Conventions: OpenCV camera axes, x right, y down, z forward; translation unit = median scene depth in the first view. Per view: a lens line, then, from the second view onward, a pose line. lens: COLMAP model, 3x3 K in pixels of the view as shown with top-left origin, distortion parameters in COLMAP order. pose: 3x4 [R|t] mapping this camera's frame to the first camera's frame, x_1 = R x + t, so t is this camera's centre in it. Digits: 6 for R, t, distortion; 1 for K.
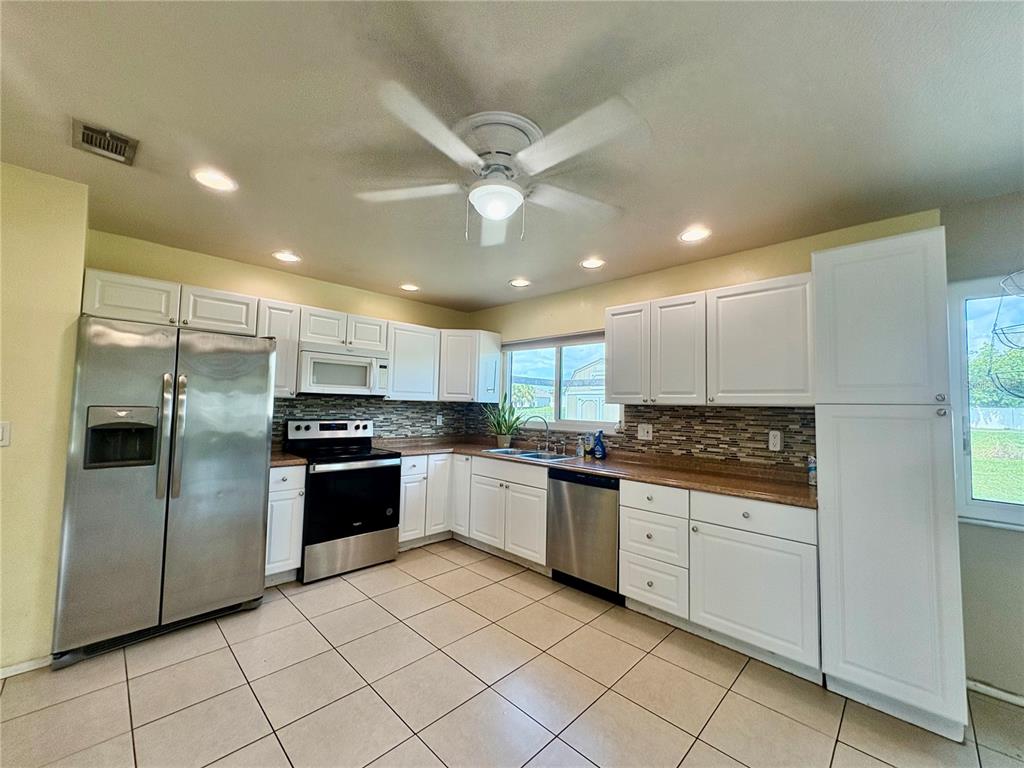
lens RADIAL K [[410.2, 0, 477.3], [0, 410.2, 382.0], [0, 0, 1]] dist [-0.003649, -0.000287]
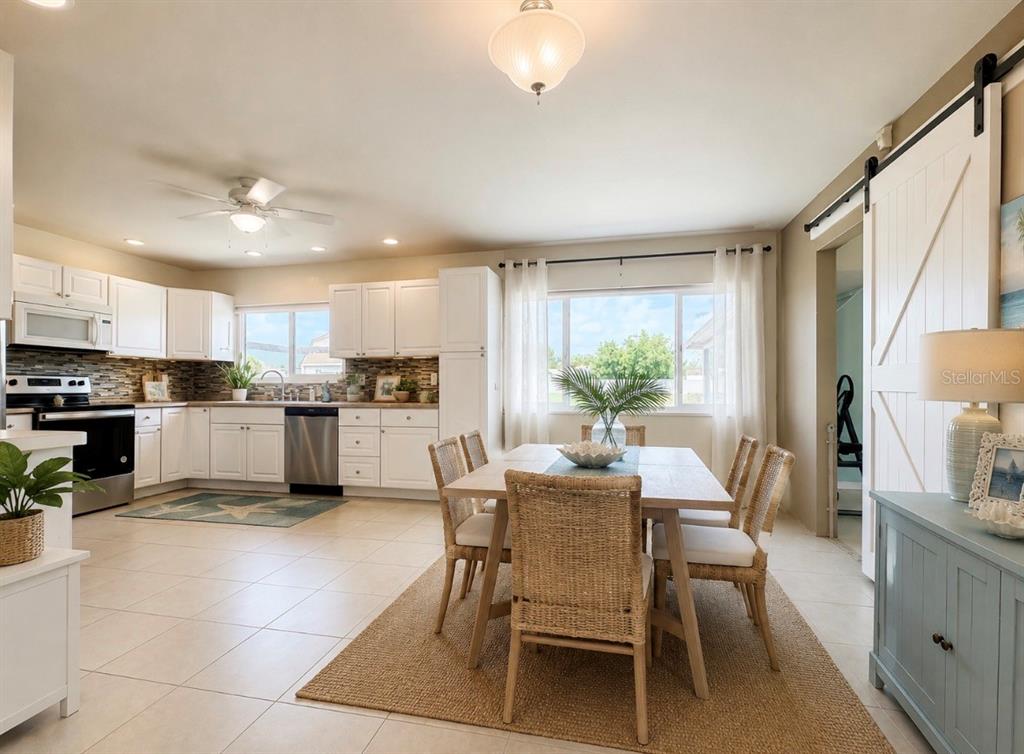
lens RADIAL K [[537.5, 0, 521.5], [0, 537.5, 392.3], [0, 0, 1]] dist [-0.003181, -0.001571]
pose [[0.826230, -0.021848, 0.562909, -0.142528], [-0.011567, 0.998379, 0.055726, 0.053898], [-0.563214, -0.052554, 0.824638, -0.712576]]
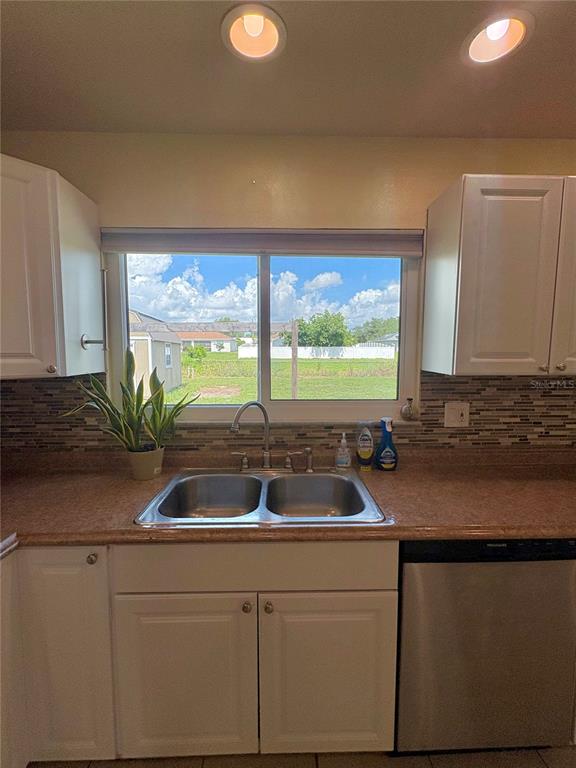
lens RADIAL K [[345.7, 0, 265.2], [0, 345.7, 379.3], [0, 0, 1]] dist [-0.005196, -0.000041]
pose [[0.650700, -0.090247, 0.753953, -0.145111], [-0.024242, 0.989937, 0.139416, 0.004238], [-0.758948, -0.108995, 0.641964, 0.802935]]
